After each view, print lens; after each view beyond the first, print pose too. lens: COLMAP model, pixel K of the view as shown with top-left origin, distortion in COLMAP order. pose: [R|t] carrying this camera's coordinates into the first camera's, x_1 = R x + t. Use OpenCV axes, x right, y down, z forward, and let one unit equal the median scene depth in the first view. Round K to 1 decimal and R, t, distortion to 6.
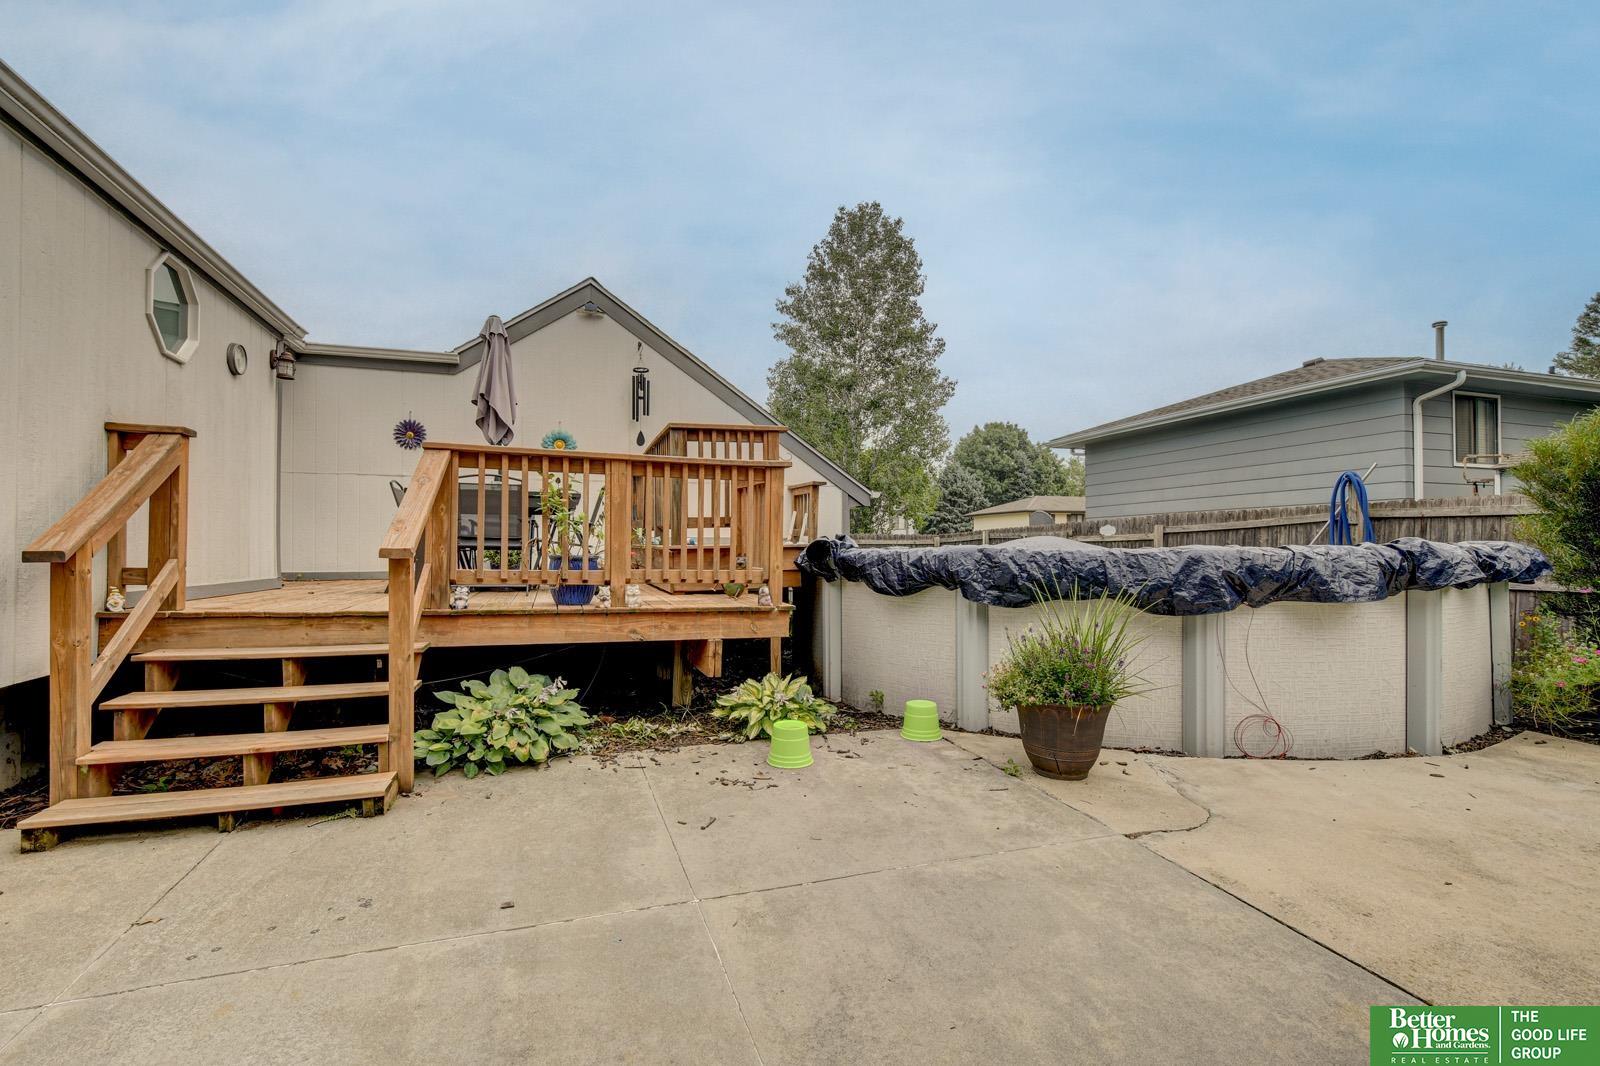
lens RADIAL K [[697.8, 0, 793.4], [0, 697.8, 539.0], [0, 0, 1]] dist [-0.001504, -0.003738]
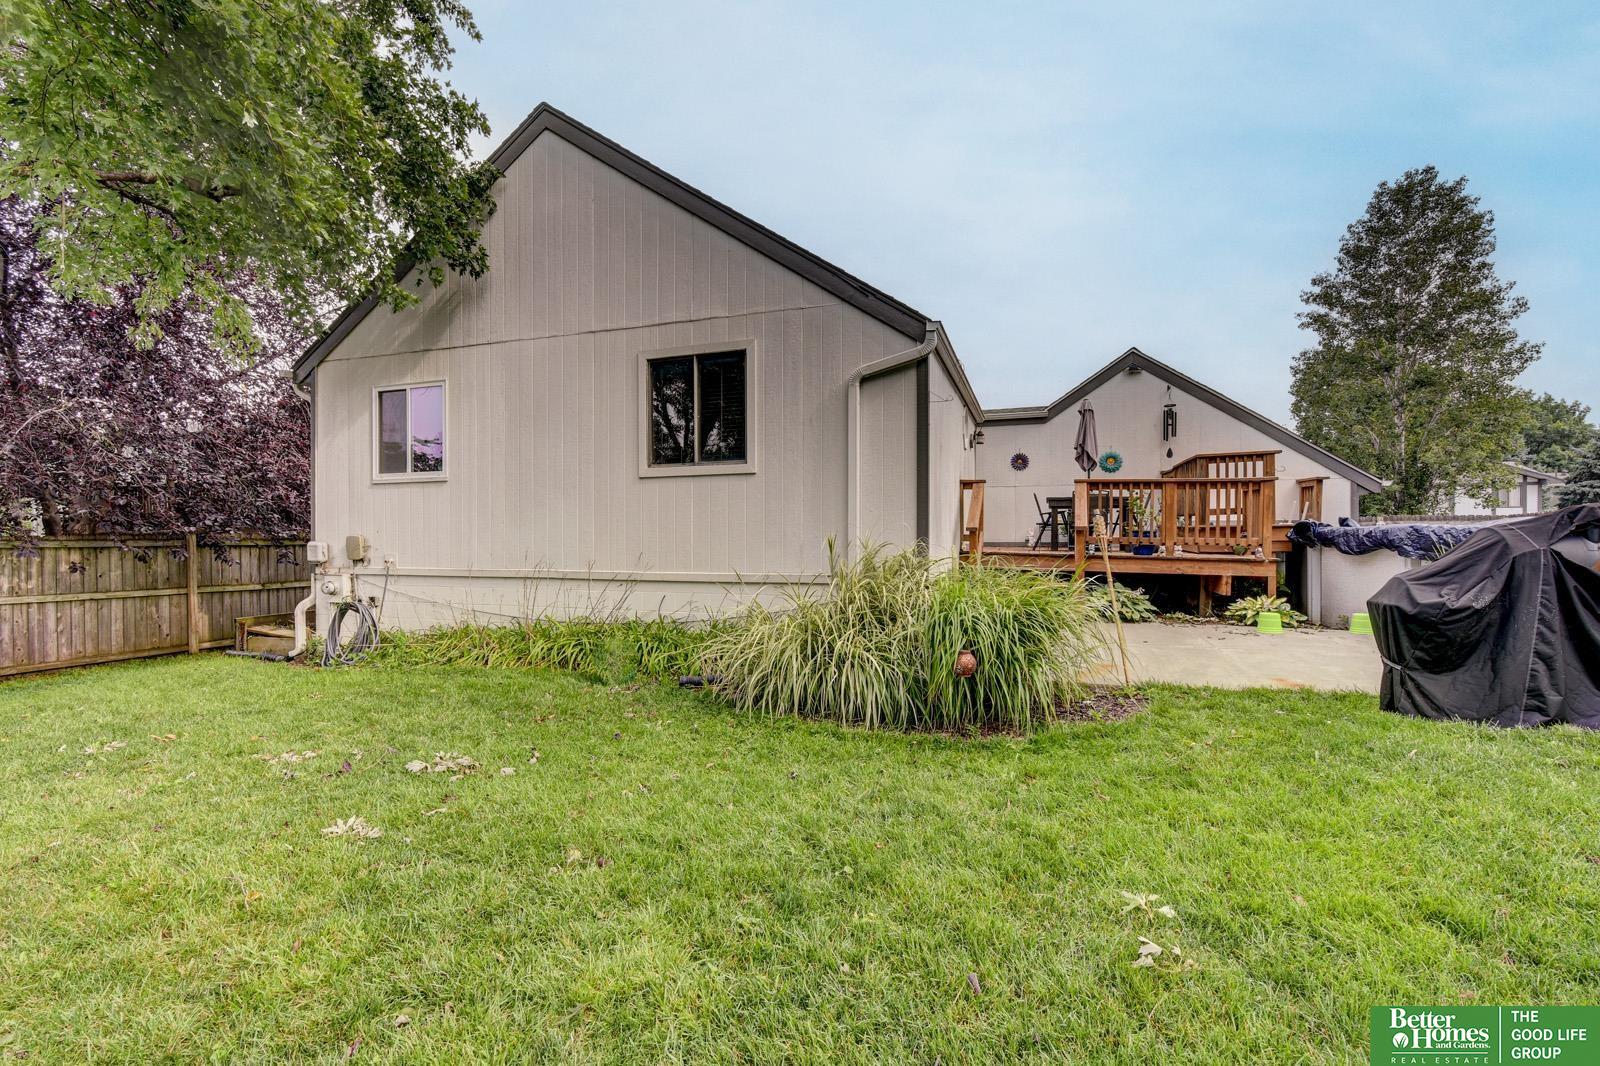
lens RADIAL K [[697.8, 0, 795.5], [0, 697.8, 542.8], [0, 0, 1]] dist [-0.001504, -0.003738]
pose [[0.781822, 0.008513, -0.623443, 0.119363], [0.009257, 0.999638, 0.025259, -0.001036], [0.623432, -0.025520, 0.781461, -0.950761]]
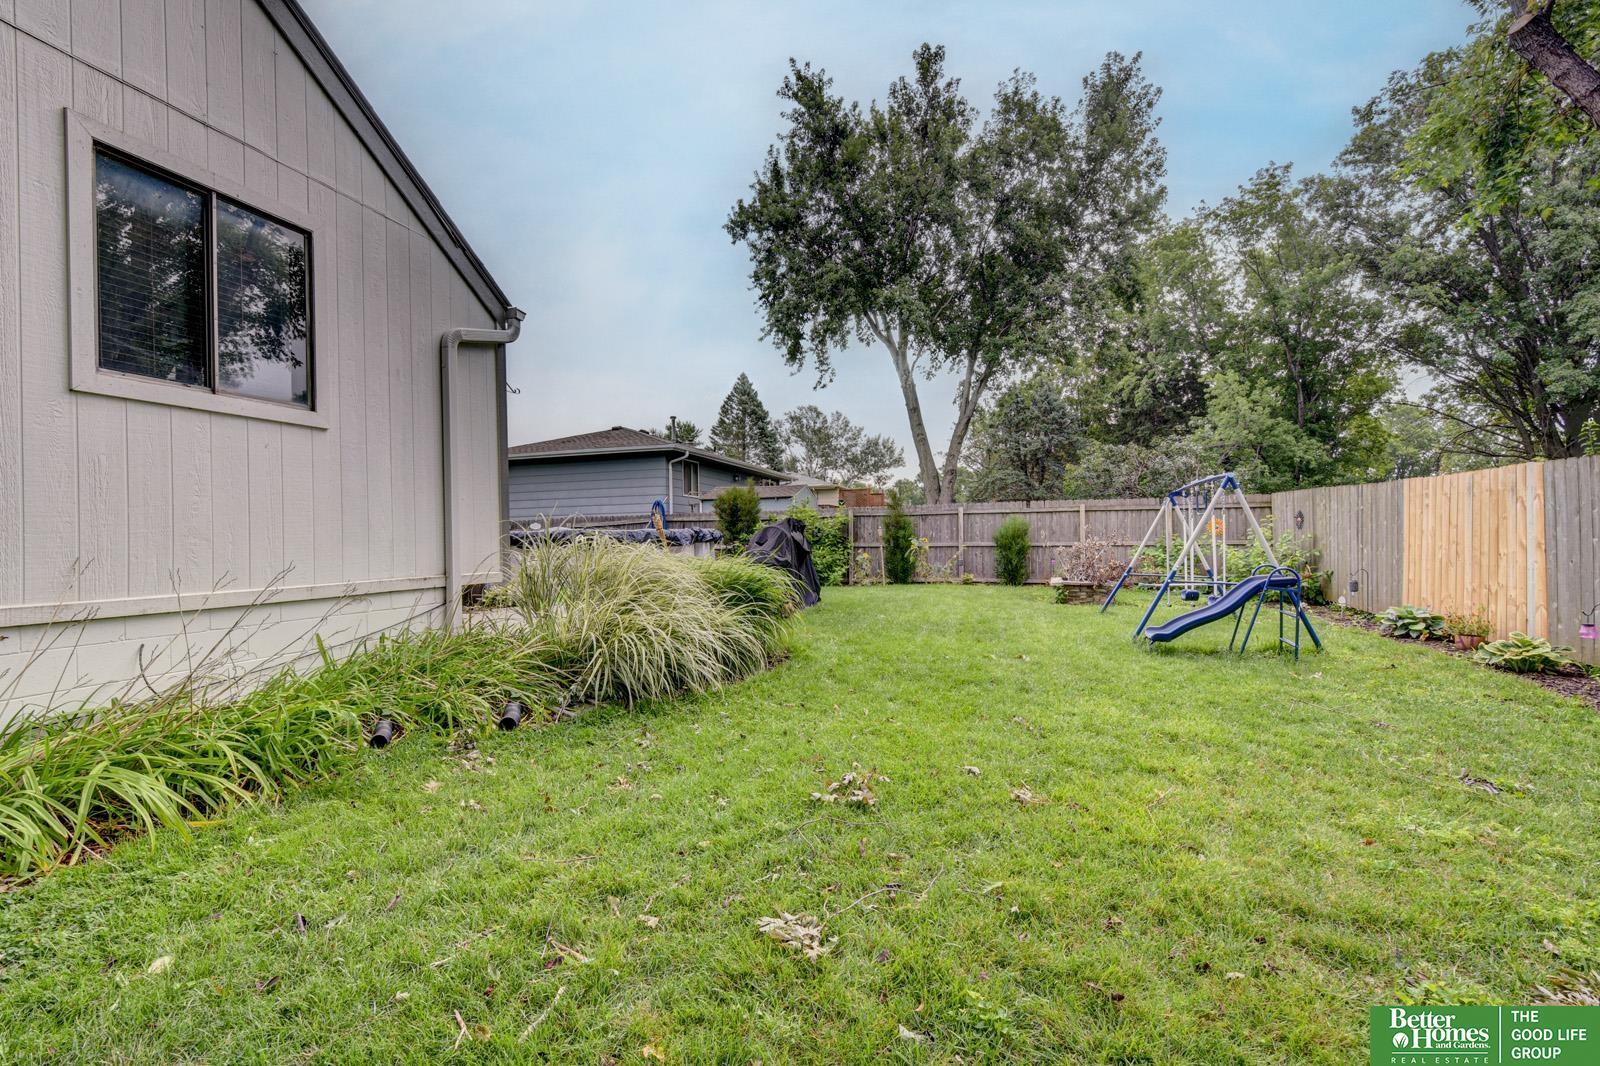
lens RADIAL K [[697.8, 0, 799.0], [0, 697.8, 541.7], [0, 0, 1]] dist [-0.001504, -0.003738]
pose [[0.569689, -0.008951, 0.821812, -1.127313], [0.006461, 0.999959, 0.006412, 0.036951], [-0.821835, 0.001657, 0.569723, -0.926280]]
